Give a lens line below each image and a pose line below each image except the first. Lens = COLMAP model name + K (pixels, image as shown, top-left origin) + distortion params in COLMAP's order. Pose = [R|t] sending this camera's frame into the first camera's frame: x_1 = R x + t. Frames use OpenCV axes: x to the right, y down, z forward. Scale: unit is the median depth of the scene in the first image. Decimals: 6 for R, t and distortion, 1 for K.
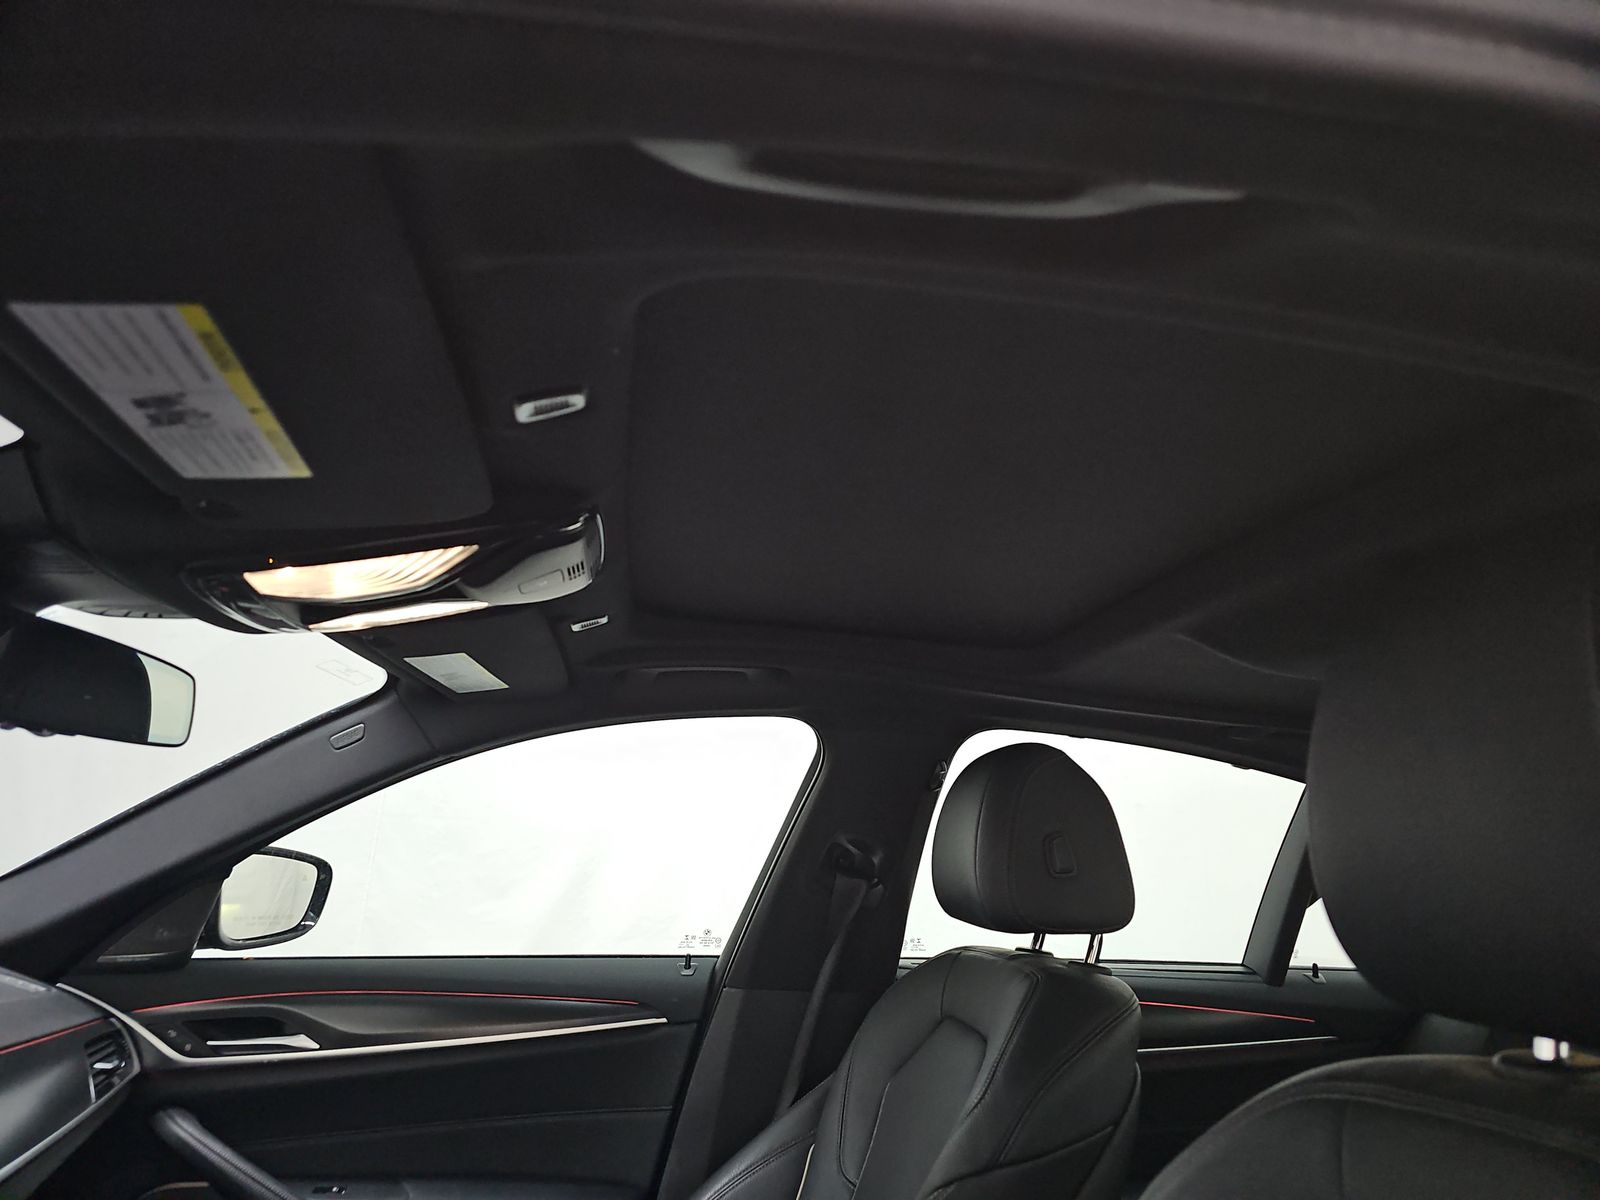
lens RADIAL K [[1050.7, 0, 799.0], [0, 1050.7, 593.4], [0, 0, 1]] dist [0.048645, -0.046705]
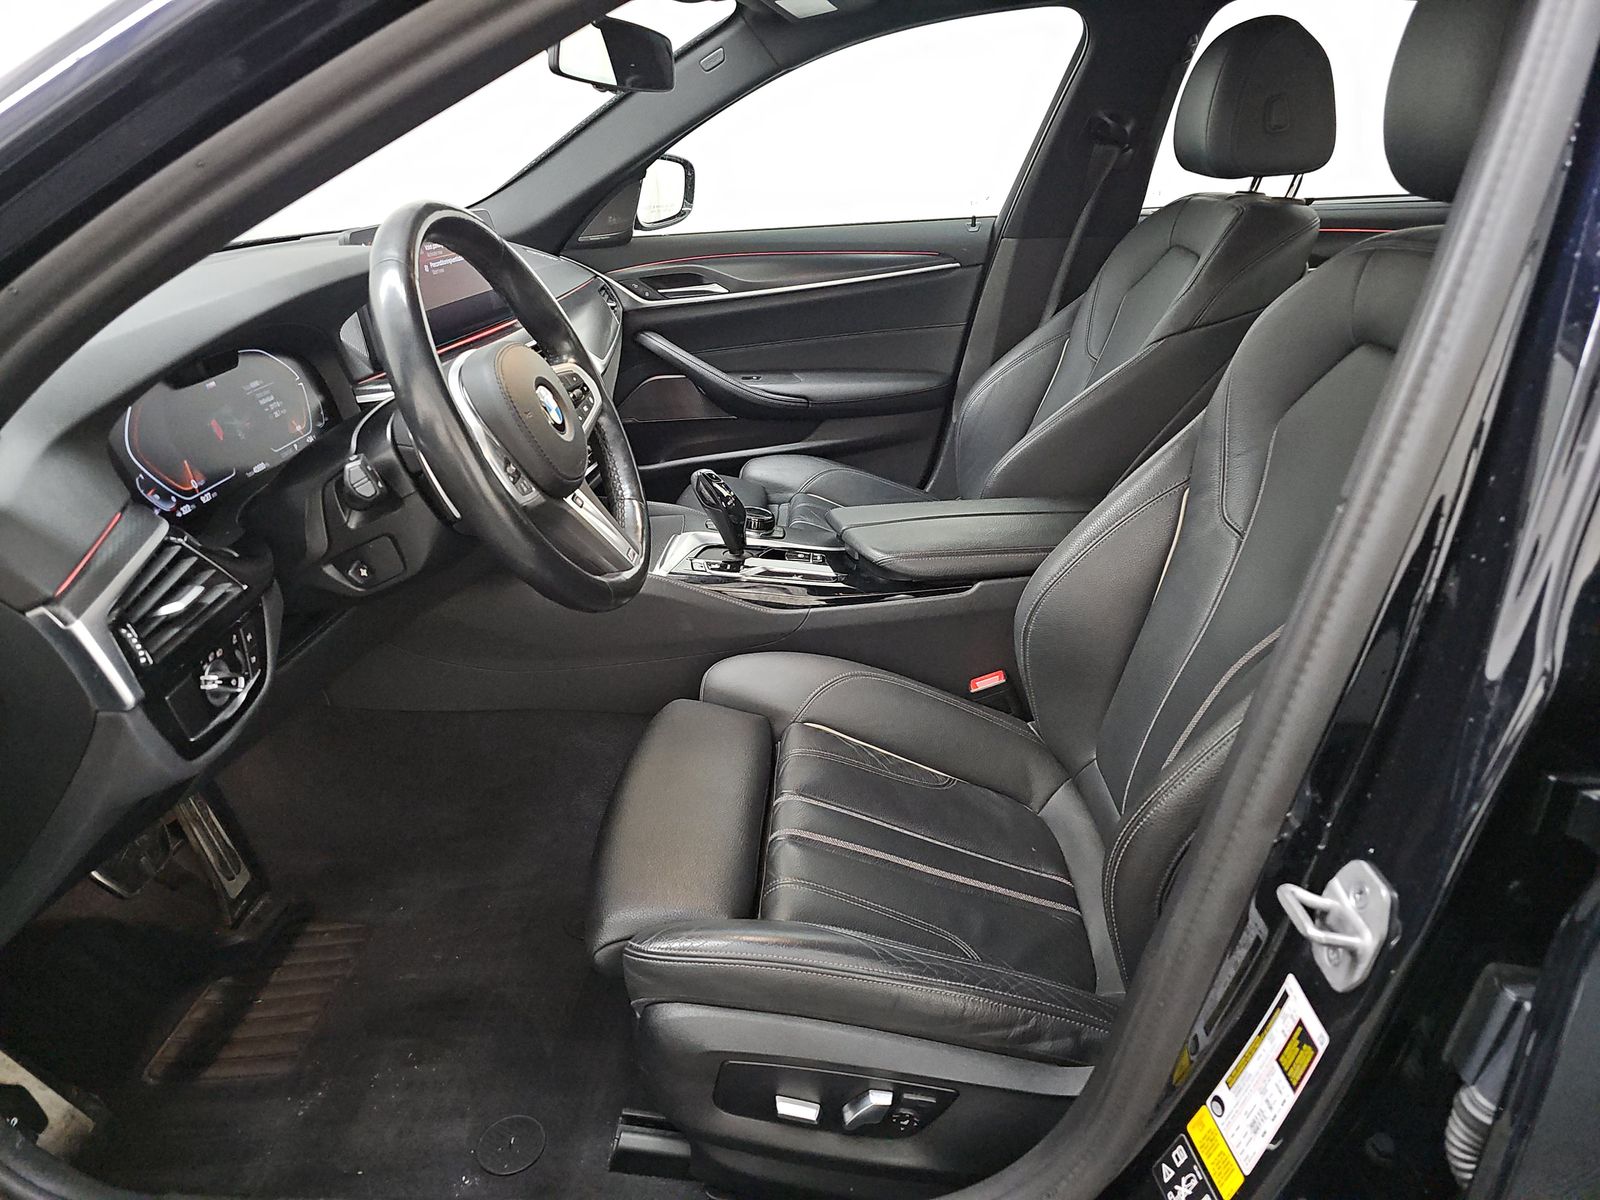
lens RADIAL K [[1050.7, 0, 799.0], [0, 1050.7, 593.4], [0, 0, 1]] dist [0.048645, -0.046705]
pose [[0.975825, 0.018347, -0.217783, -0.023806], [0.118016, 0.794471, 0.595725, -0.106953], [0.183952, -0.607025, 0.773099, -0.385217]]
